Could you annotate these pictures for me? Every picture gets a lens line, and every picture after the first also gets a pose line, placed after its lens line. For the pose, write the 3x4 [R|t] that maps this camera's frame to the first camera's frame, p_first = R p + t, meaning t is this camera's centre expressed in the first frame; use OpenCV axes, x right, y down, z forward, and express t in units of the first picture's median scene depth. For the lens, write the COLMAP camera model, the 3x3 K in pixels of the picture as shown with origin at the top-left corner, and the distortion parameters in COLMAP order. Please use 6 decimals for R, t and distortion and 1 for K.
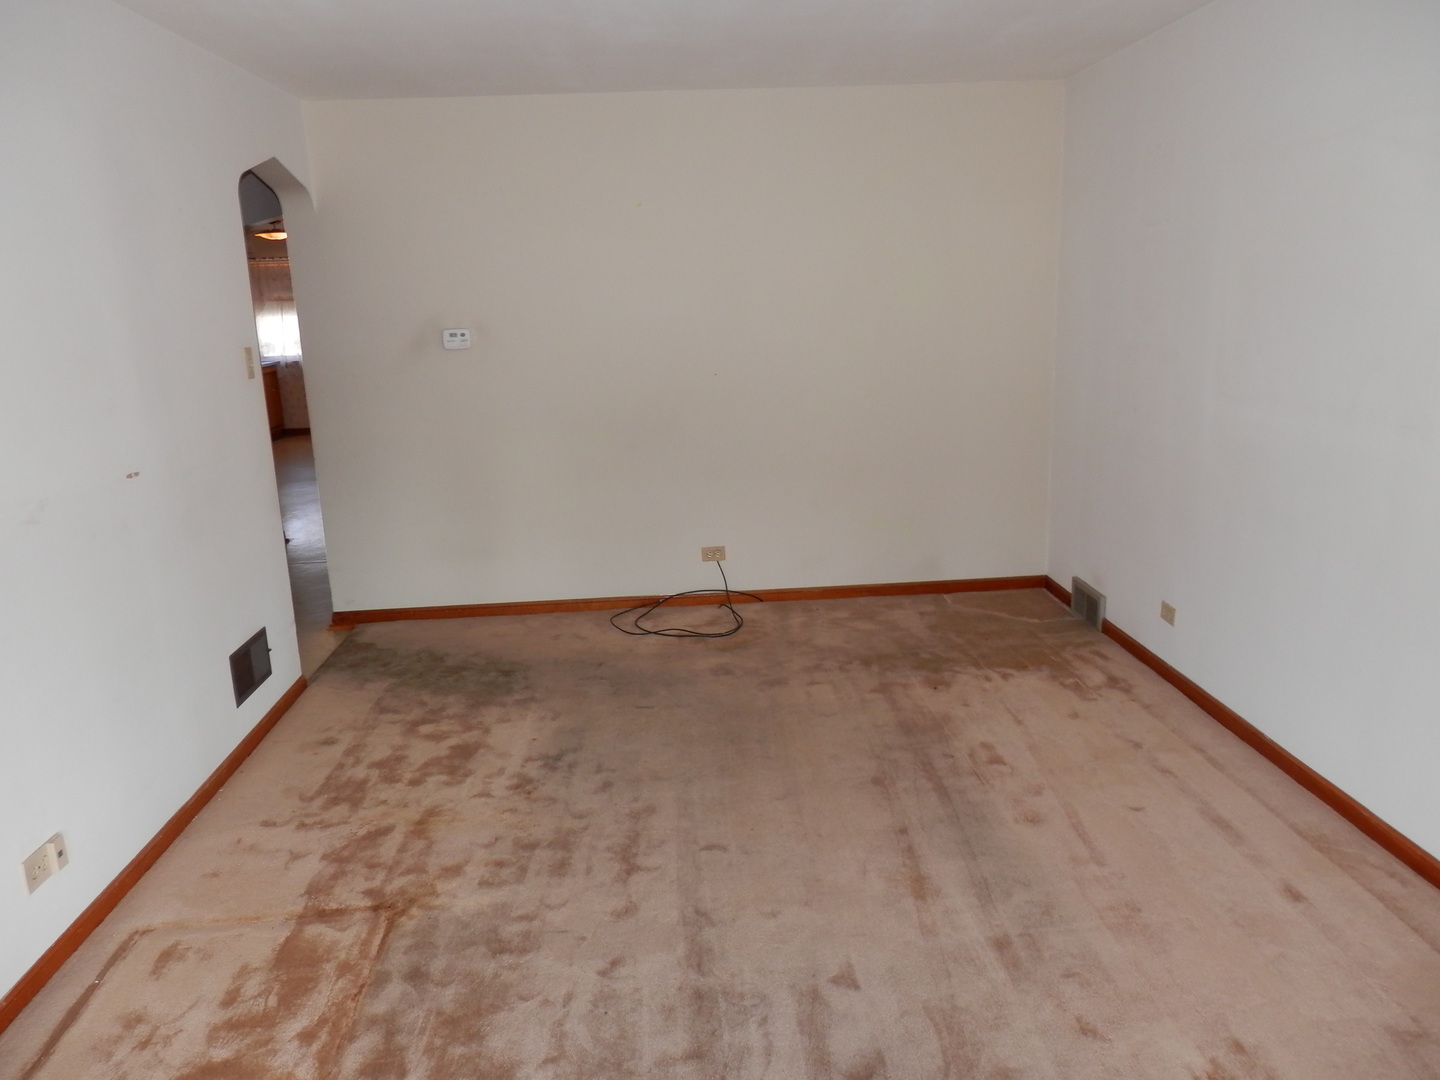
lens RADIAL K [[1083.8, 0, 720.0], [0, 1083.8, 540.0], [0, 0, 1]] dist [0.021807, 0.006758]
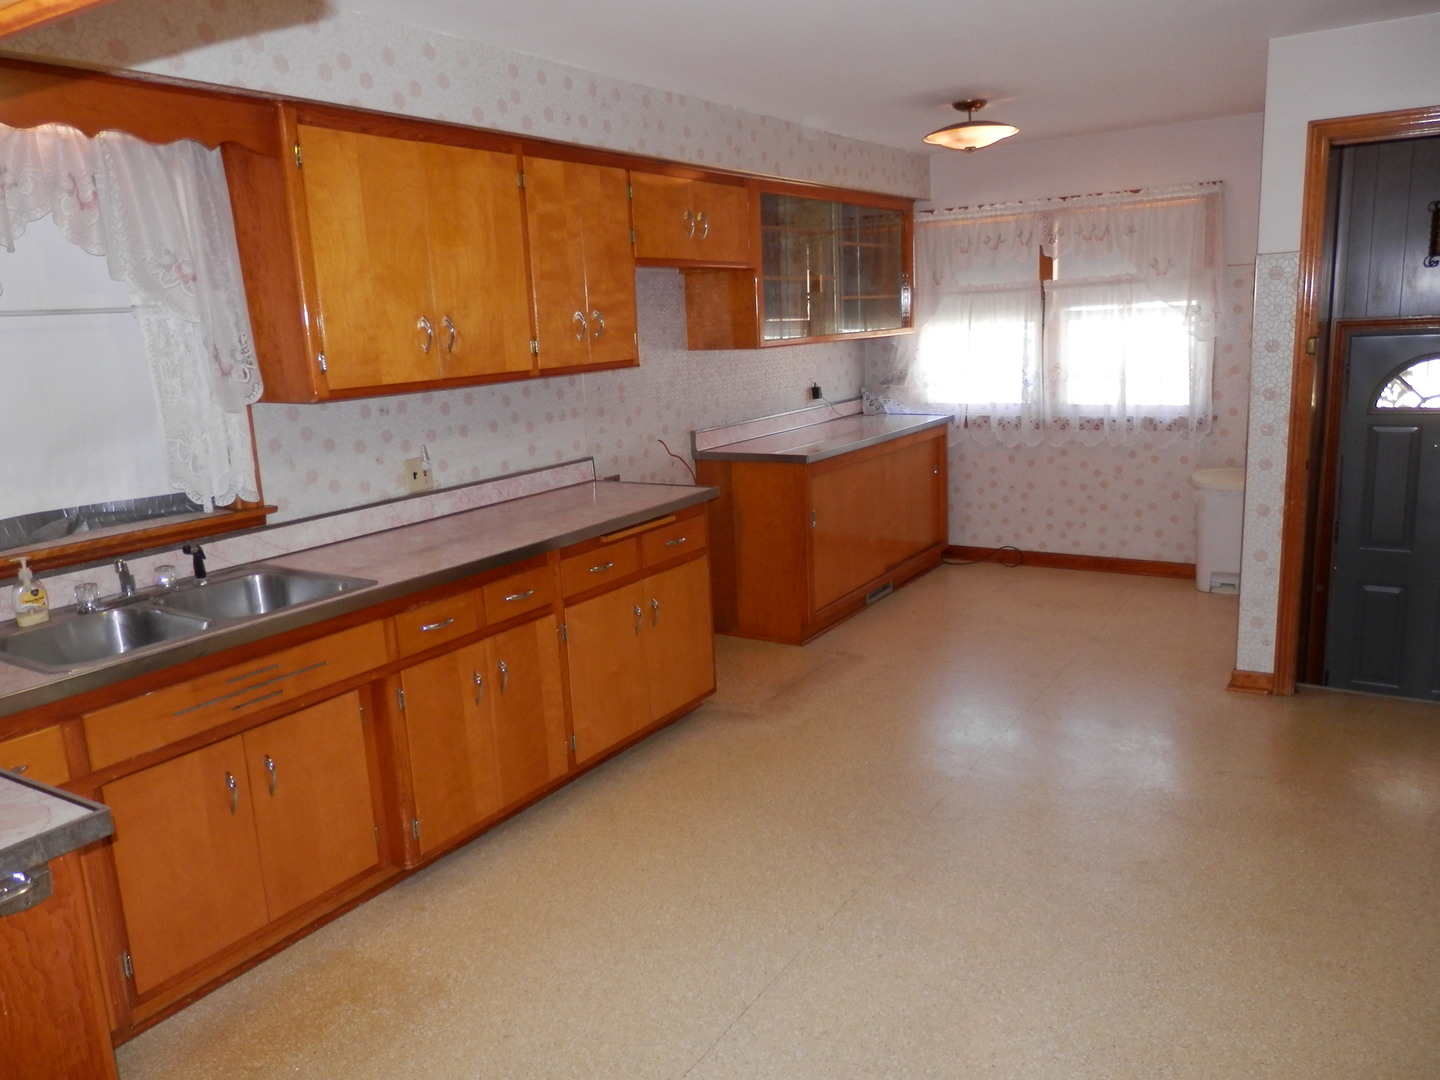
lens RADIAL K [[1083.8, 0, 720.0], [0, 1083.8, 540.0], [0, 0, 1]] dist [0.021807, 0.006758]
pose [[0.810929, 0.118124, -0.573098, -0.203356], [-0.113204, 0.992579, 0.044402, -0.119369], [0.574090, 0.028870, 0.818283, 0.541895]]
